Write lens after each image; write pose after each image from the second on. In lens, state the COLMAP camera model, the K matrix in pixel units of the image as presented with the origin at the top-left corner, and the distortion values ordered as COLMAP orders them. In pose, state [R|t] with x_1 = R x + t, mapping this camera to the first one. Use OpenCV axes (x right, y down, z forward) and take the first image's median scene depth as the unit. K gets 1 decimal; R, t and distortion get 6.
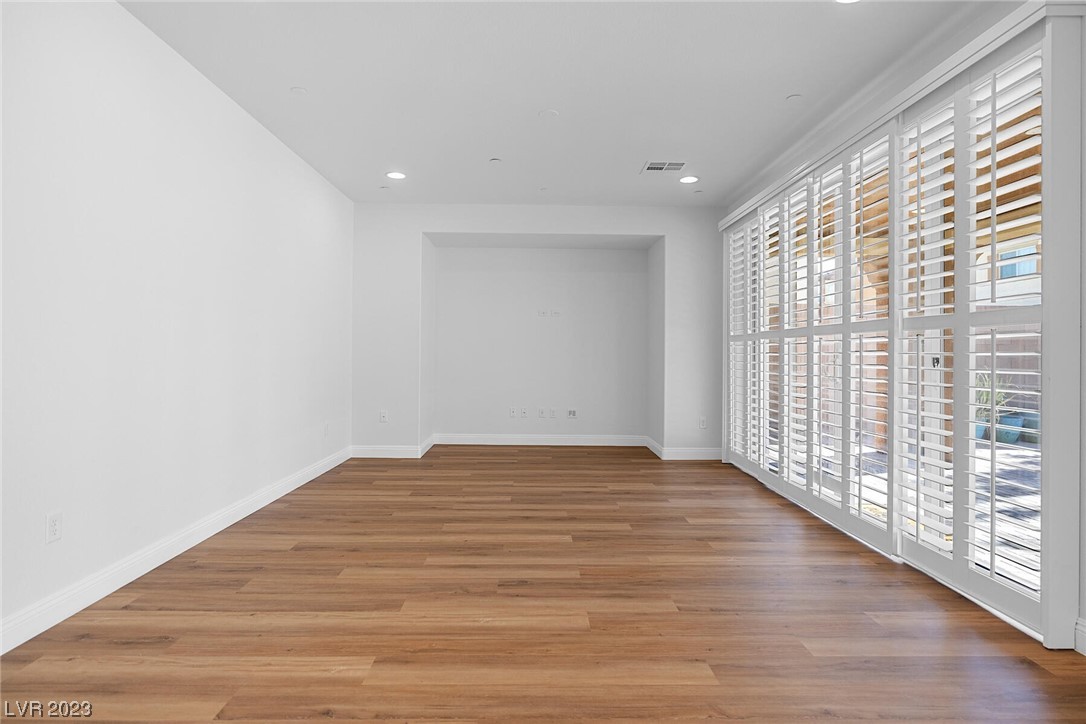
lens RADIAL K [[565.4, 0, 543.0], [0, 565.4, 362.0], [0, 0, 1]] dist [-0.001508, 0.000034]
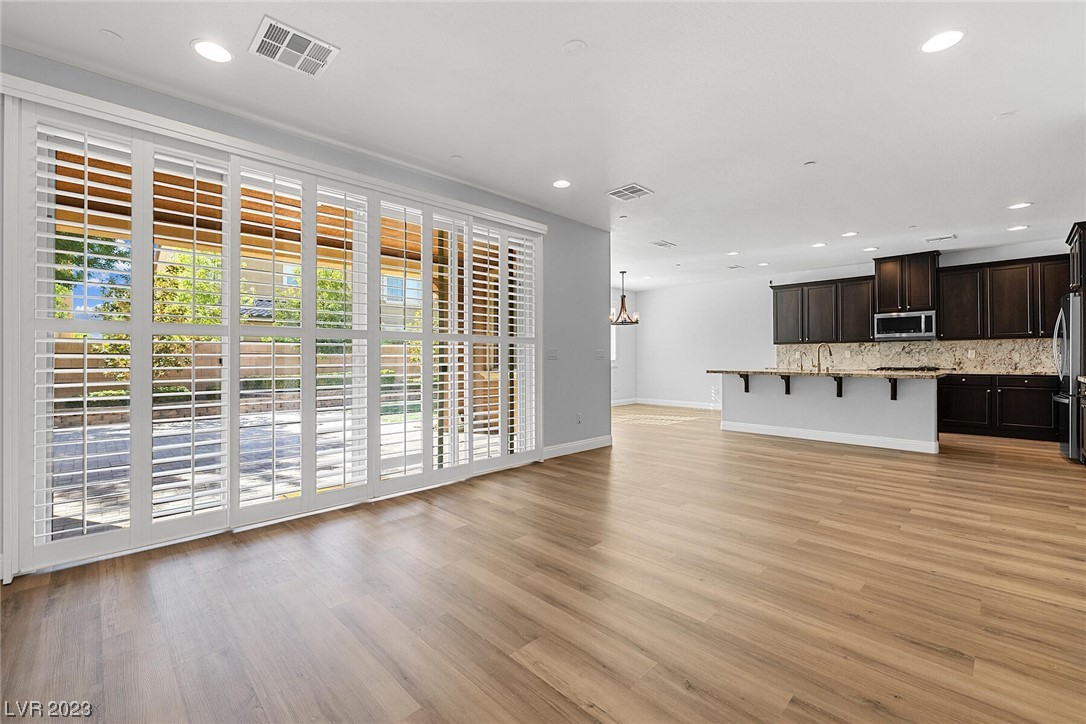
lens RADIAL K [[455.5, 0, 536.8], [0, 455.5, 352.8], [0, 0, 1]] dist [0.001090, -0.000033]
pose [[-0.680903, 0.002725, 0.732369, -0.542067], [0.006813, 0.999973, 0.002613, -0.027902], [-0.732342, 0.006769, -0.680903, 1.904908]]
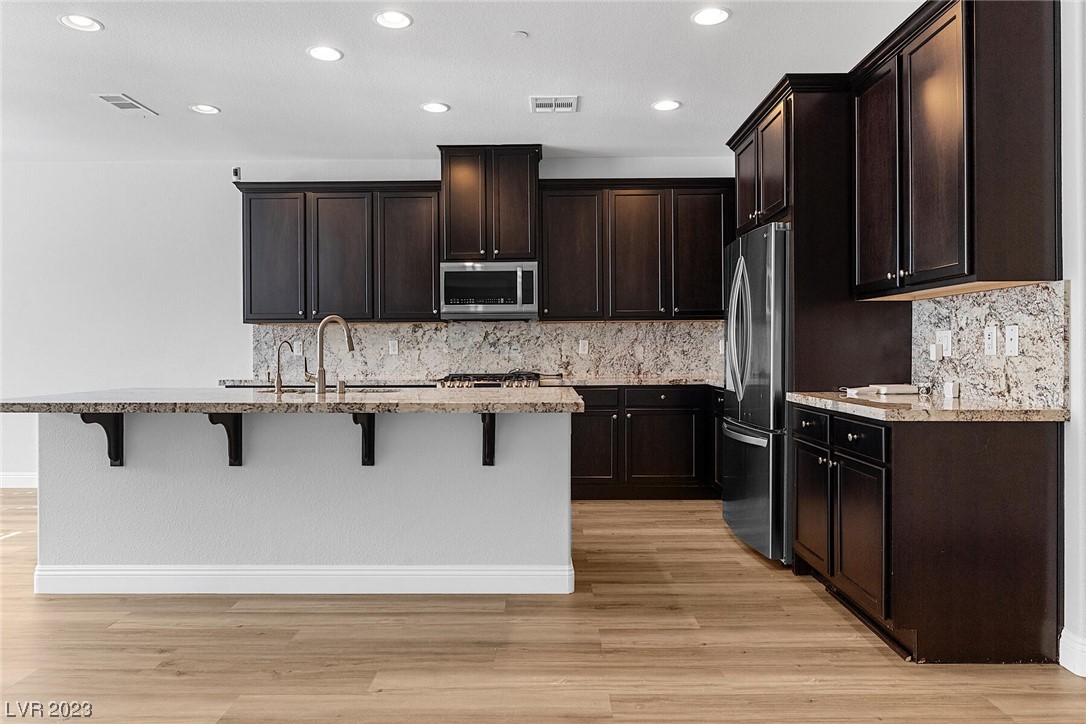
lens RADIAL K [[702.3, 0, 543.0], [0, 702.3, 362.0], [0, 0, 1]] dist [-0.001822, 0.000068]
pose [[-0.999770, -0.002021, 0.021357, -0.270860], [-0.001424, 0.999610, 0.027899, -0.013925], [-0.021405, 0.027862, -0.999383, 0.628275]]
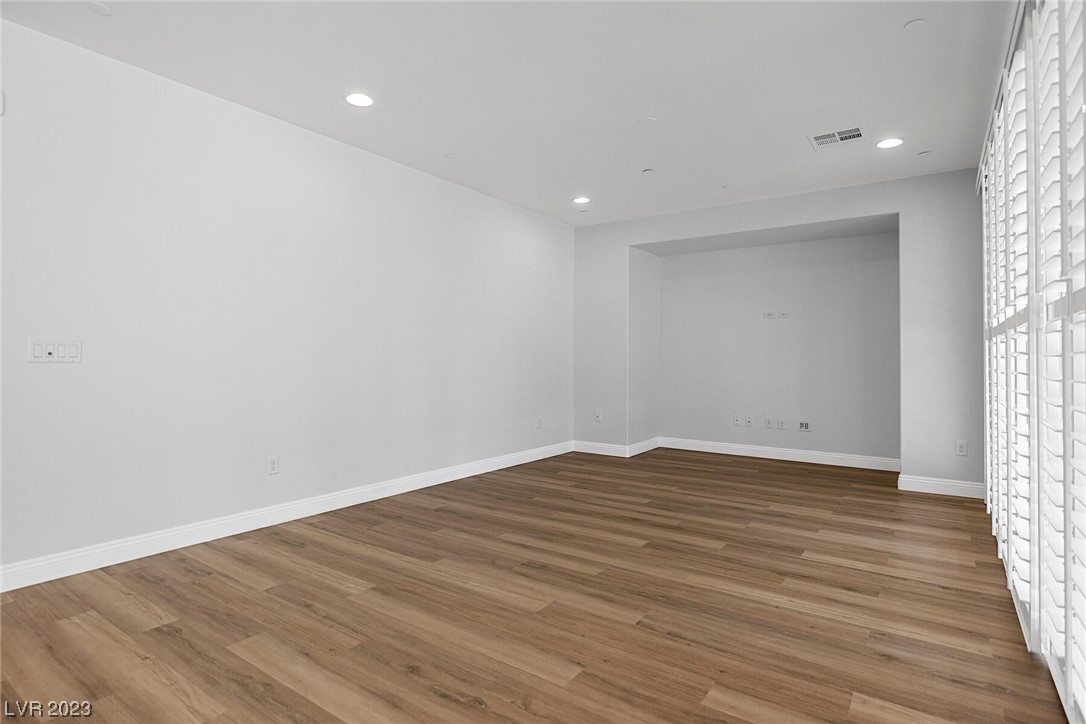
lens RADIAL K [[558.8, 0, 543.0], [0, 558.8, 362.0], [0, 0, 1]] dist [0.001003, 0.000141]
pose [[0.807569, -0.002362, -0.589769, 0.576499], [-0.004687, 0.999935, -0.010421, 0.003311], [0.589755, 0.011180, 0.807505, 0.112917]]
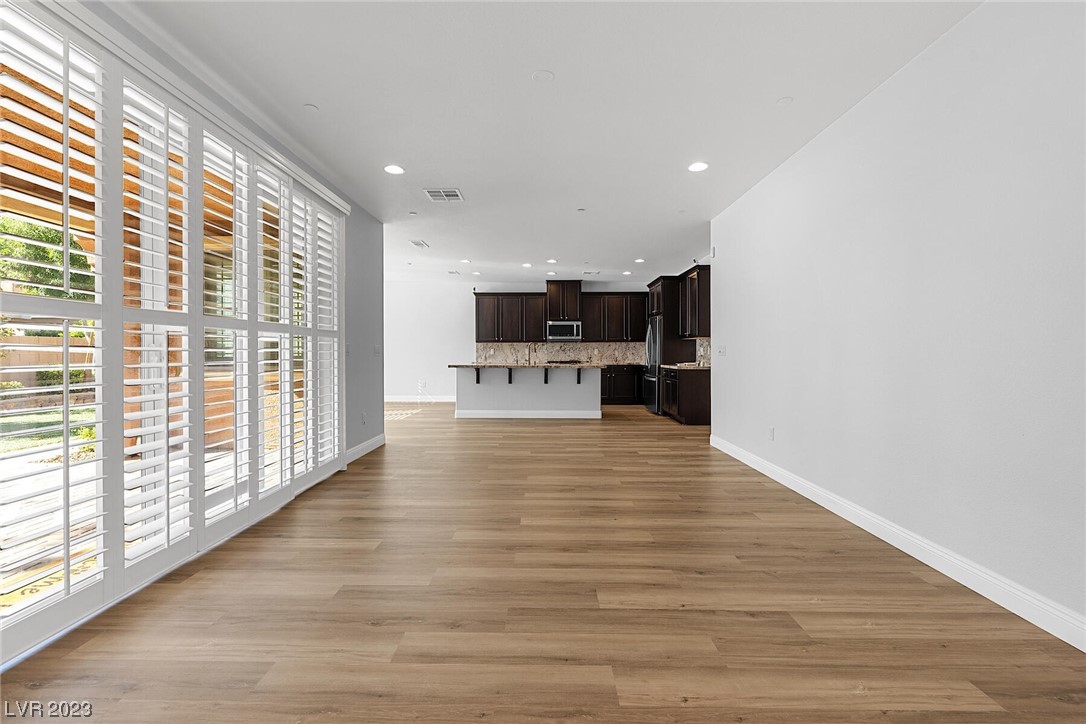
lens RADIAL K [[455.5, 0, 536.8], [0, 455.5, 352.8], [0, 0, 1]] dist [0.001090, -0.000033]
pose [[-0.999237, -0.007445, 0.038346, -0.013241], [-0.007000, 0.999907, 0.011711, -0.028974], [-0.038429, 0.011434, -0.999196, 2.220535]]
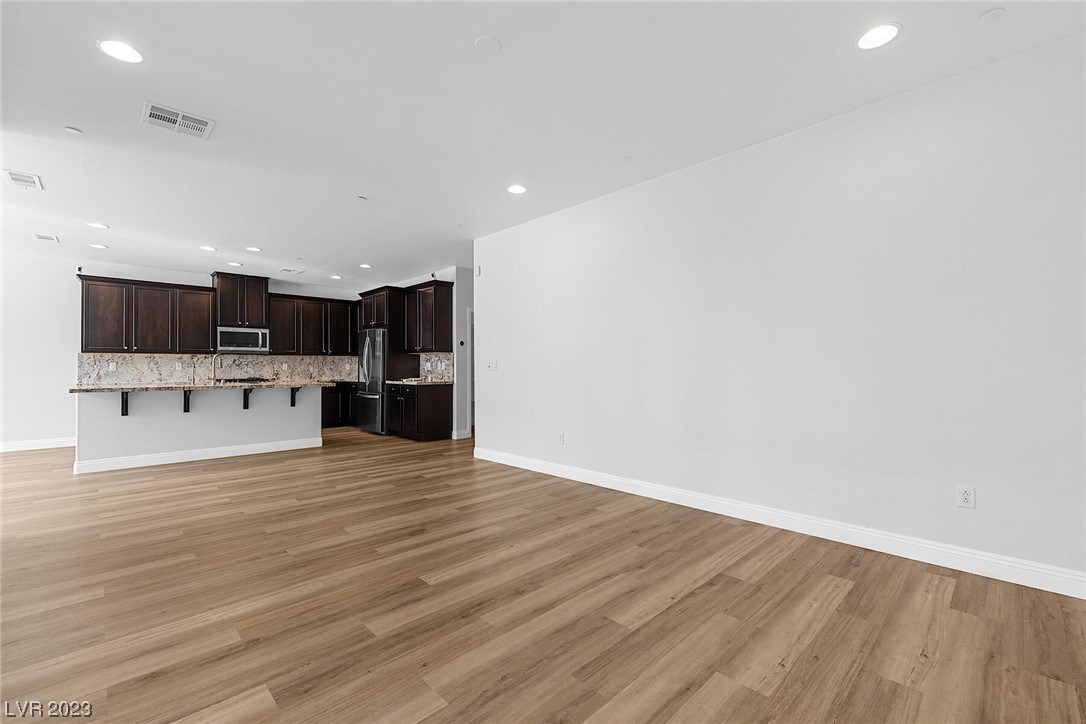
lens RADIAL K [[462.6, 0, 539.8], [0, 462.6, 357.9], [0, 0, 1]] dist [-0.000210, -0.000093]
pose [[-0.733426, -0.019962, -0.679476, 0.483517], [-0.010545, 0.999783, -0.017989, -0.020963], [0.679688, -0.006029, -0.733477, 1.938640]]
